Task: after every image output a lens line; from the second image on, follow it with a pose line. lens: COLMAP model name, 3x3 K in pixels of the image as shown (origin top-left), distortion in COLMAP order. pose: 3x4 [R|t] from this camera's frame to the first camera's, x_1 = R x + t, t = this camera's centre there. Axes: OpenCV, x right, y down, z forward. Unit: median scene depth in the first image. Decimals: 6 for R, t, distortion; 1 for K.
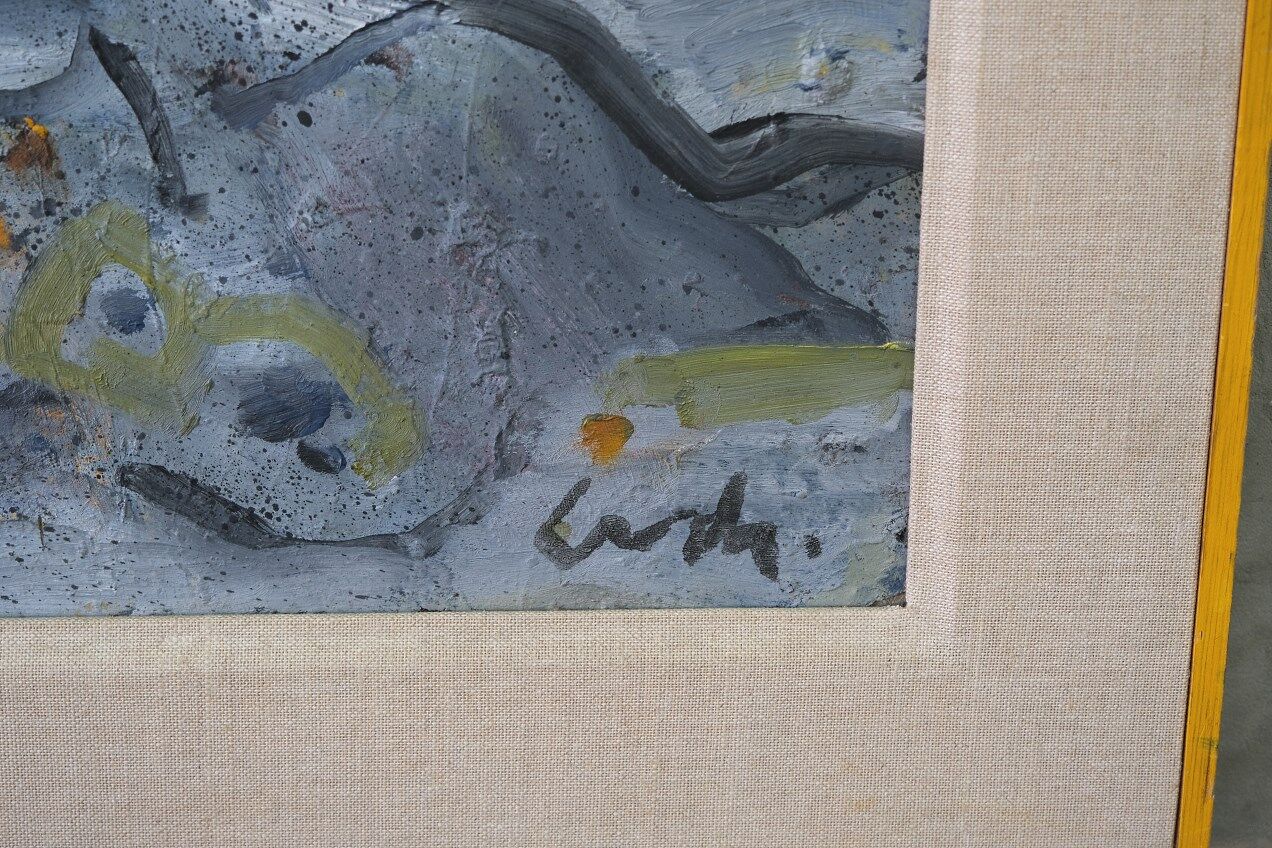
lens RADIAL K [[2120.2, 0, 632.1], [0, 2120.2, 410.5], [0, 0, 1]] dist [0.032942, 0.000000]
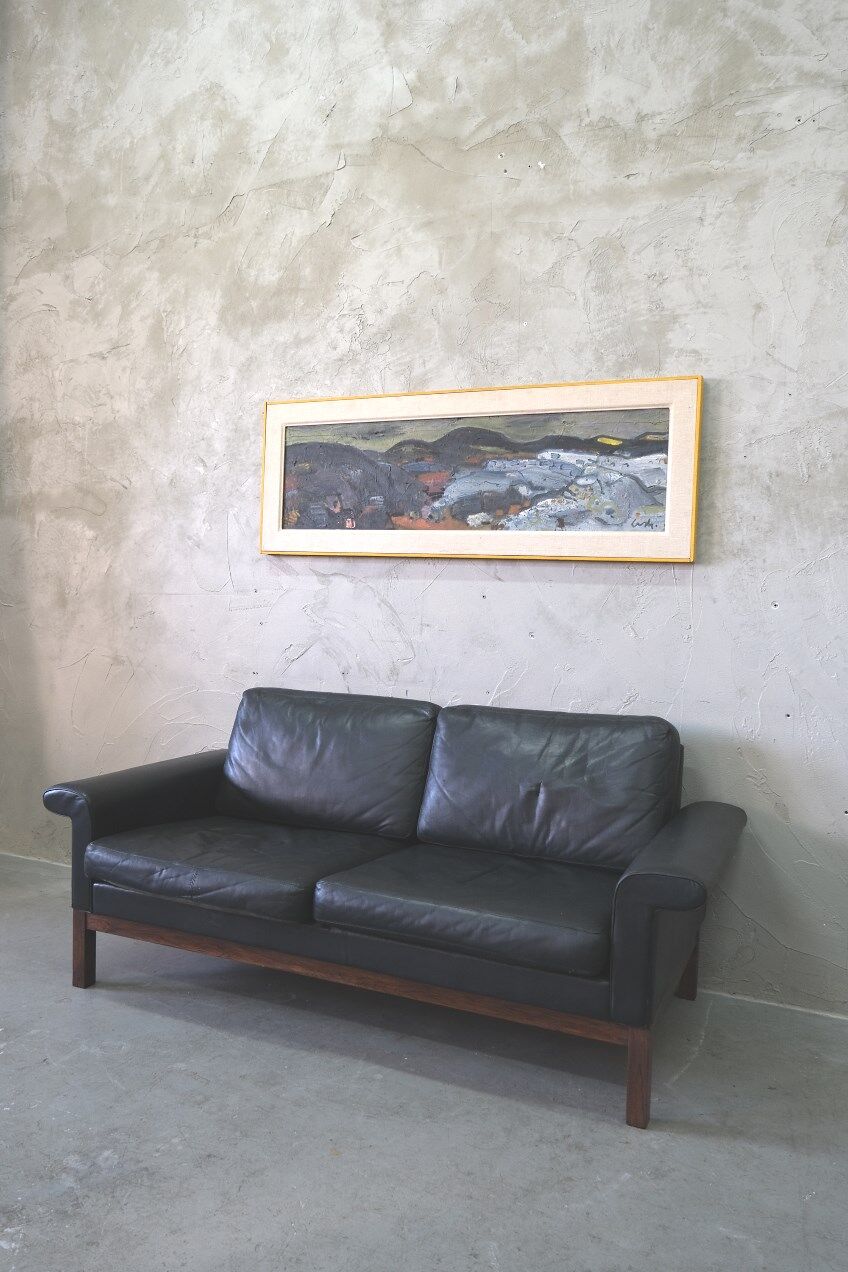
lens RADIAL K [[939.9, 0, 424.6], [0, 939.9, 639.3], [0, 0, 1]] dist [-0.032249, 0.003692]
pose [[0.889508, 0.056385, -0.453427, 1.278018], [-0.173750, 0.959550, -0.221530, 1.948923], [0.422594, 0.275836, 0.863324, -3.588596]]
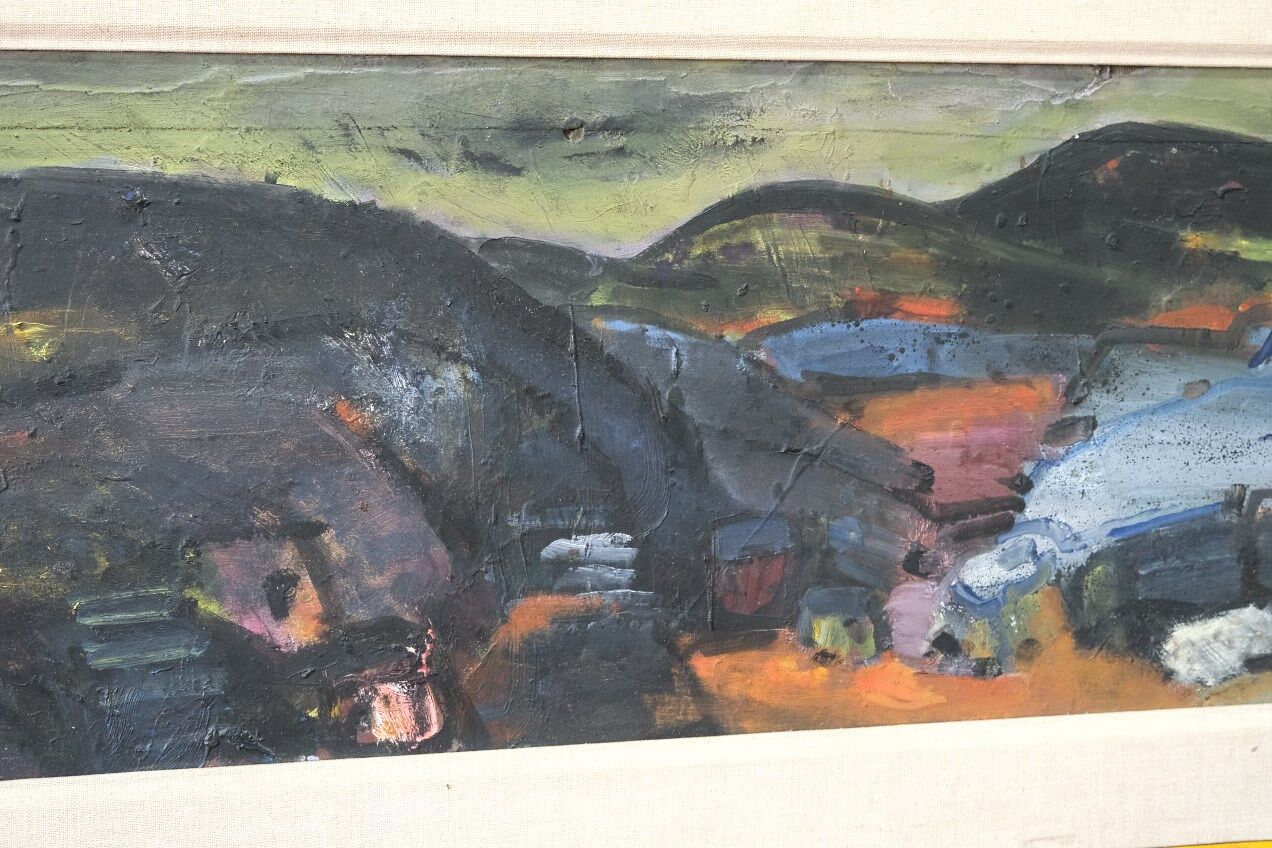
lens RADIAL K [[2120.2, 0, 632.6], [0, 2120.2, 407.6], [0, 0, 1]] dist [0.032942, 0.000000]
pose [[0.979582, -0.020297, 0.200017, -1.951837], [0.059287, 0.979812, -0.190929, 0.186948], [-0.192104, 0.198889, 0.961010, -1.028470]]
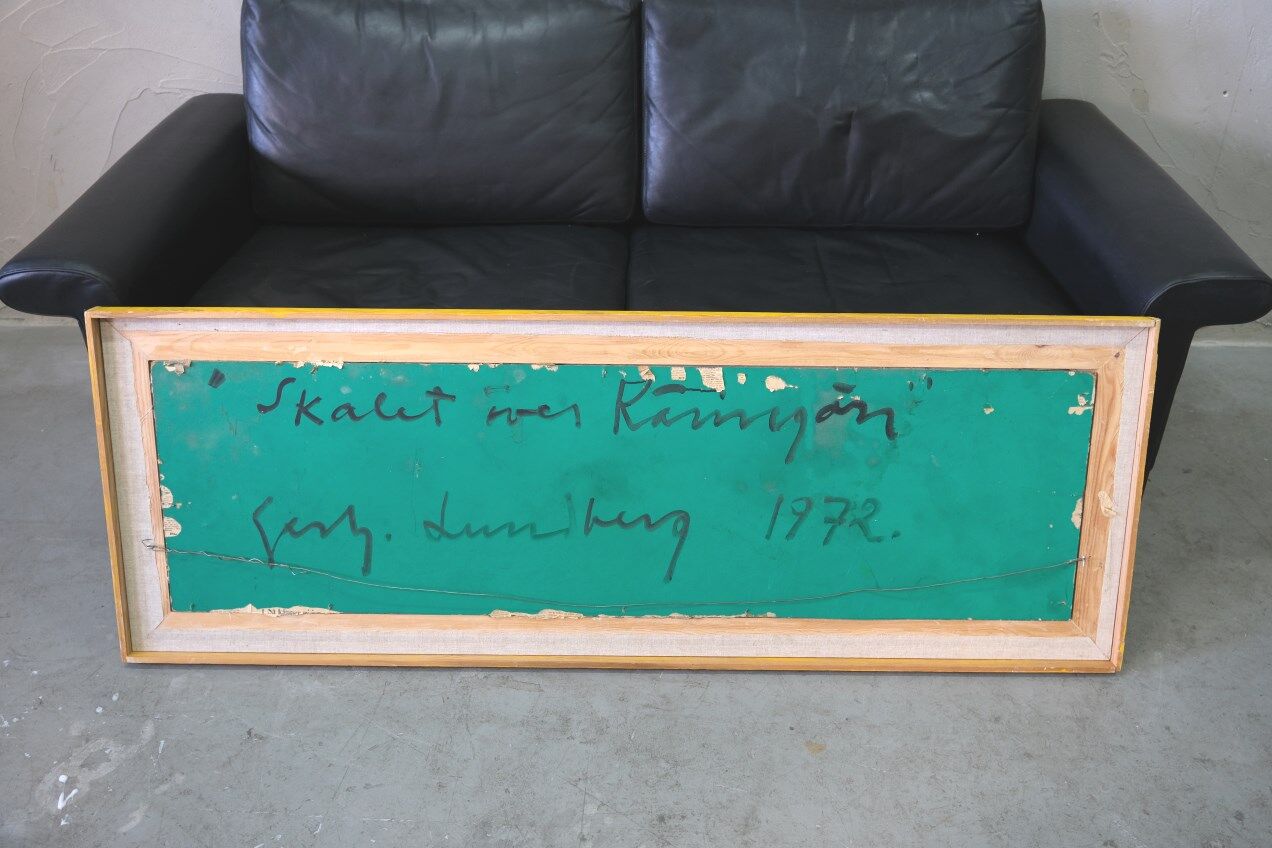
lens RADIAL K [[1185.7, 0, 629.1], [0, 1185.7, 426.3], [0, 0, 1]] dist [-0.022262, 0.000000]
pose [[0.997701, 0.048255, -0.047573, -0.798834], [-0.033185, 0.960048, 0.277859, 1.428245], [0.059080, -0.275642, 0.959443, -3.004235]]
